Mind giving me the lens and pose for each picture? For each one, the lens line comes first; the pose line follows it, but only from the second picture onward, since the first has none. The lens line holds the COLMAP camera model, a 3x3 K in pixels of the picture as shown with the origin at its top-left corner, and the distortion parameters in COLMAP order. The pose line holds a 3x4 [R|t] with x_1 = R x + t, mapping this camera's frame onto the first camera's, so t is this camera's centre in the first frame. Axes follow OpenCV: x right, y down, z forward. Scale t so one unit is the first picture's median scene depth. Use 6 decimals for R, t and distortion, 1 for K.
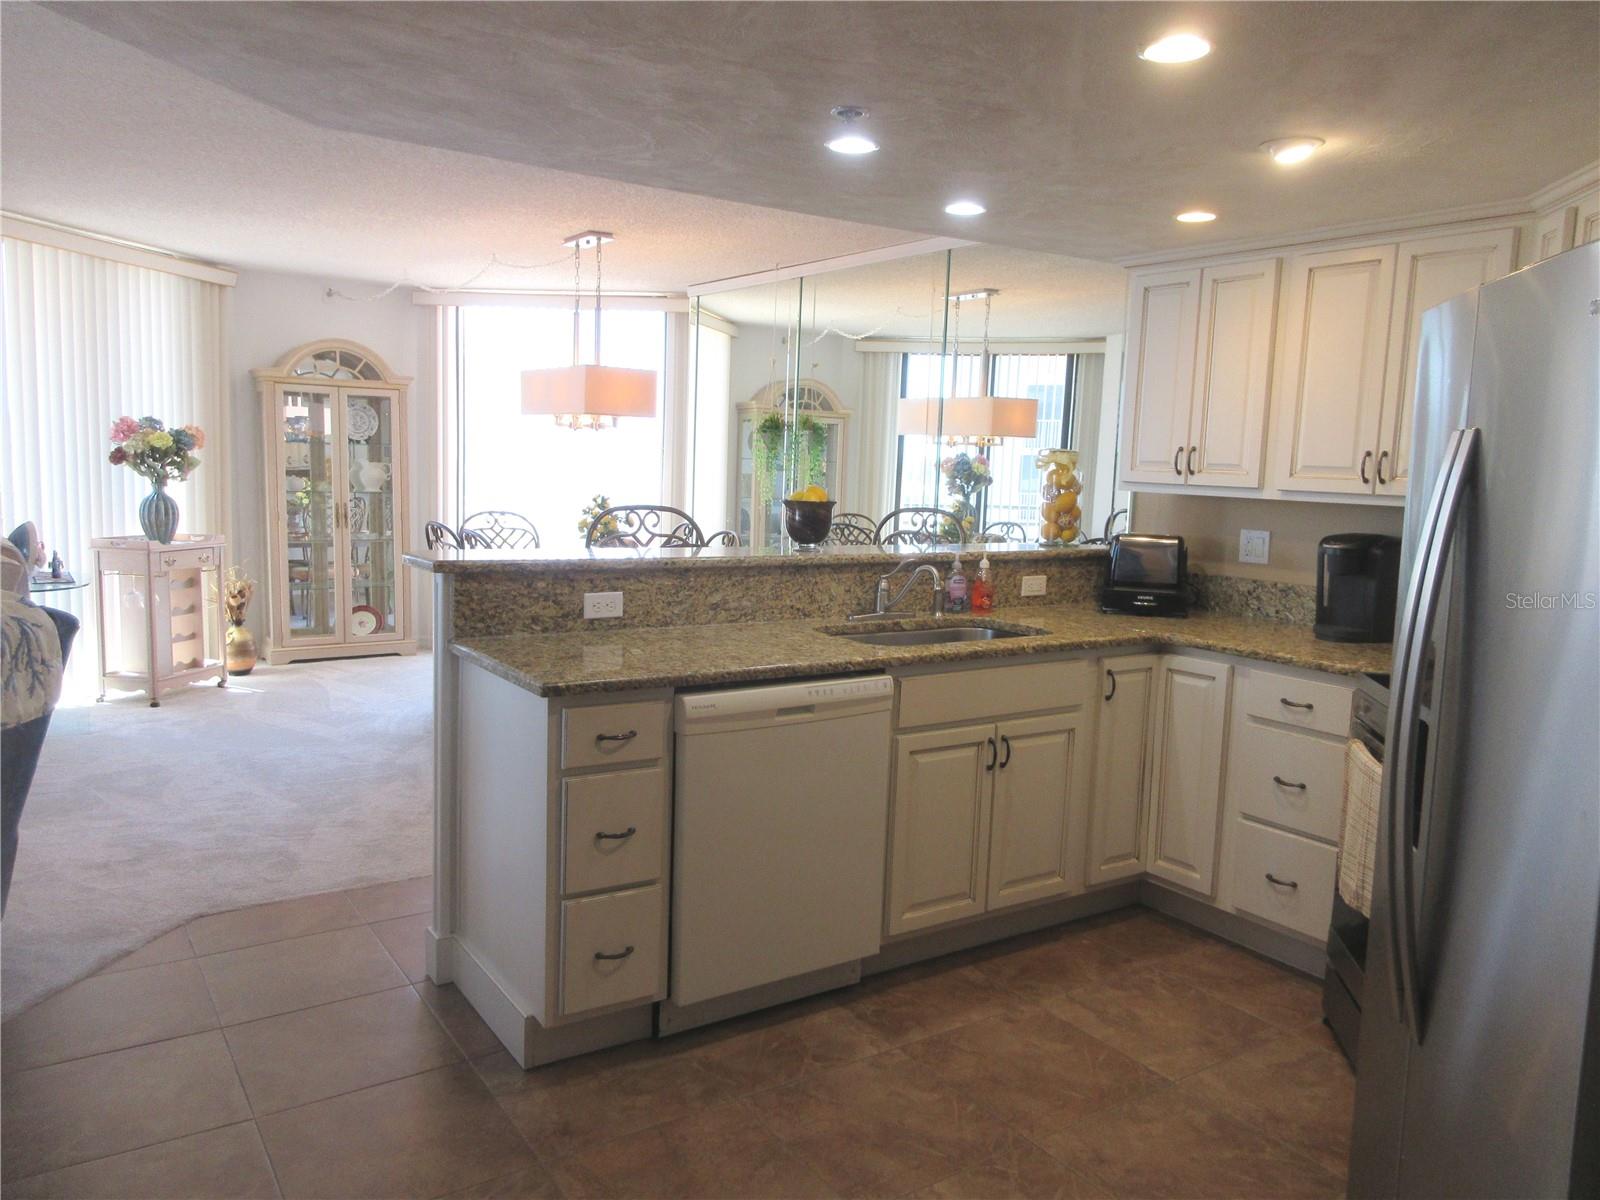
lens RADIAL K [[1204.9, 0, 804.0], [0, 1204.9, 607.9], [0, 0, 1]] dist [-0.003415, 0.010860]
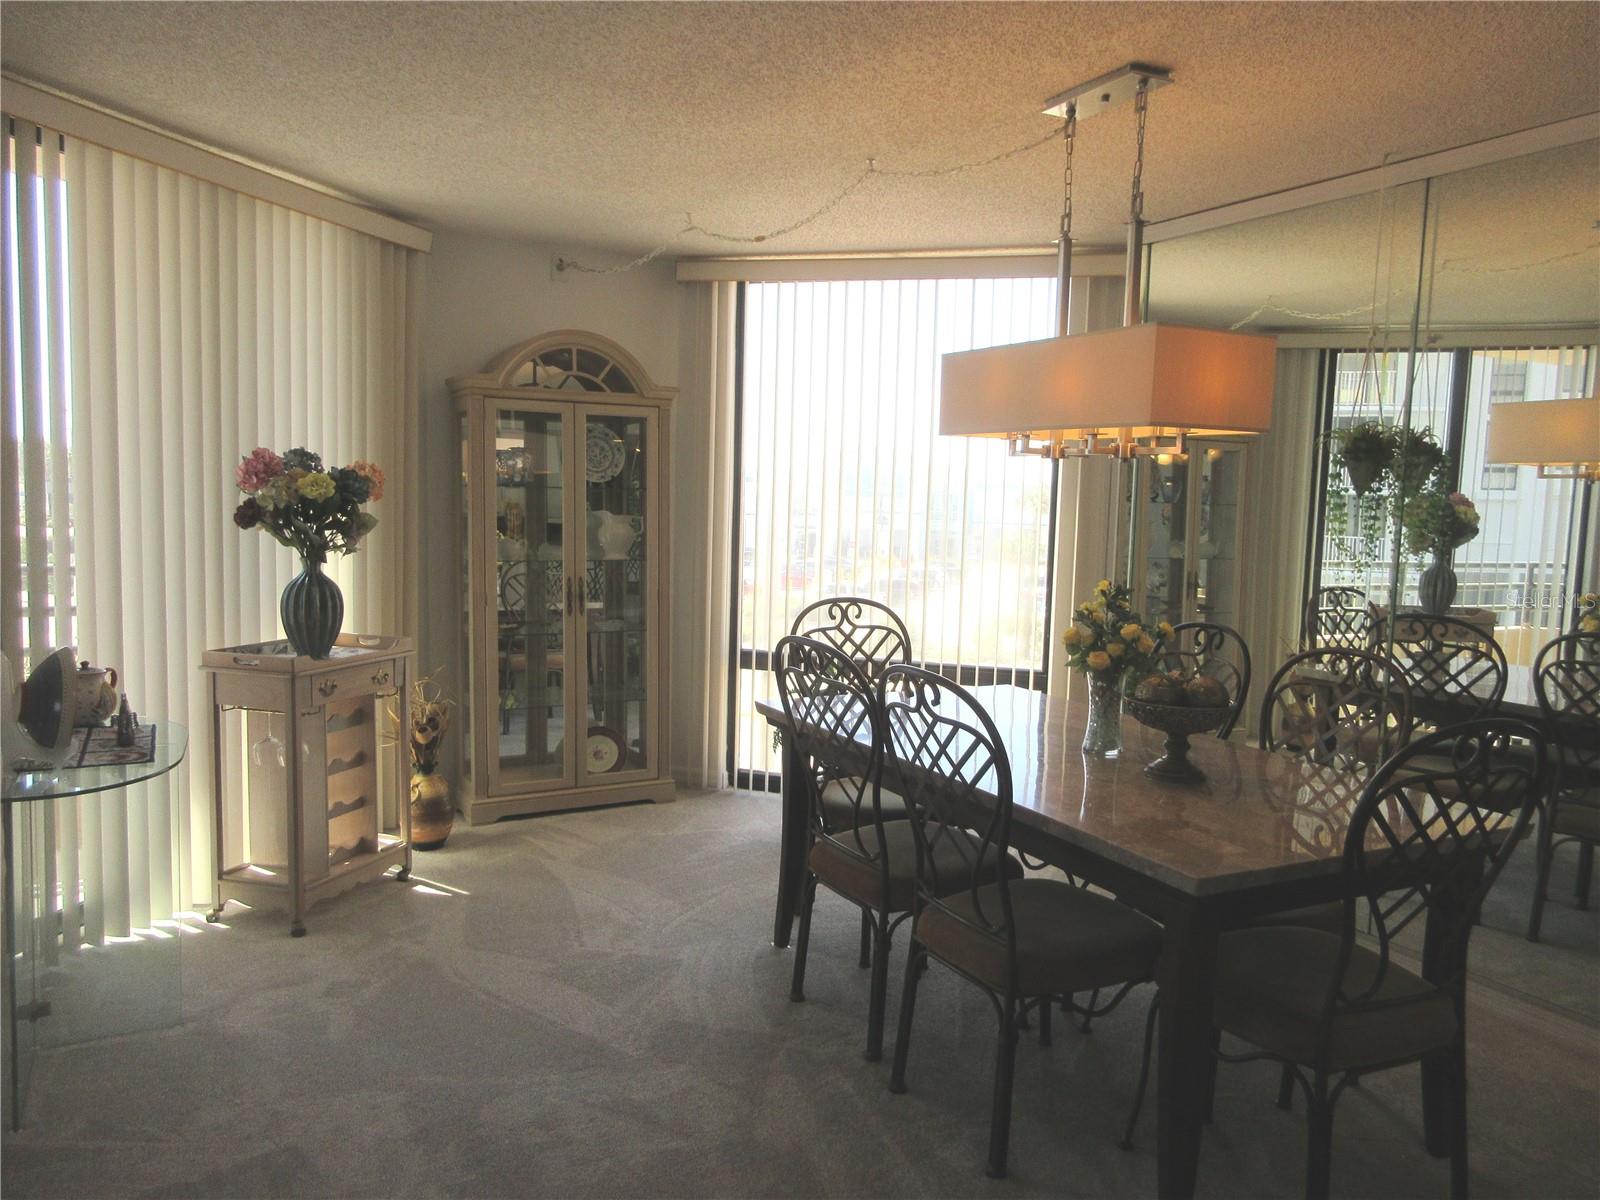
lens RADIAL K [[1204.9, 0, 801.4], [0, 1204.9, 602.0], [0, 0, 1]] dist [-0.003415, 0.010860]
pose [[0.993593, 0.000279, -0.113018, -0.213395], [-0.004198, 0.999398, -0.034444, -0.058680], [0.112941, 0.034698, 0.992996, 0.409229]]
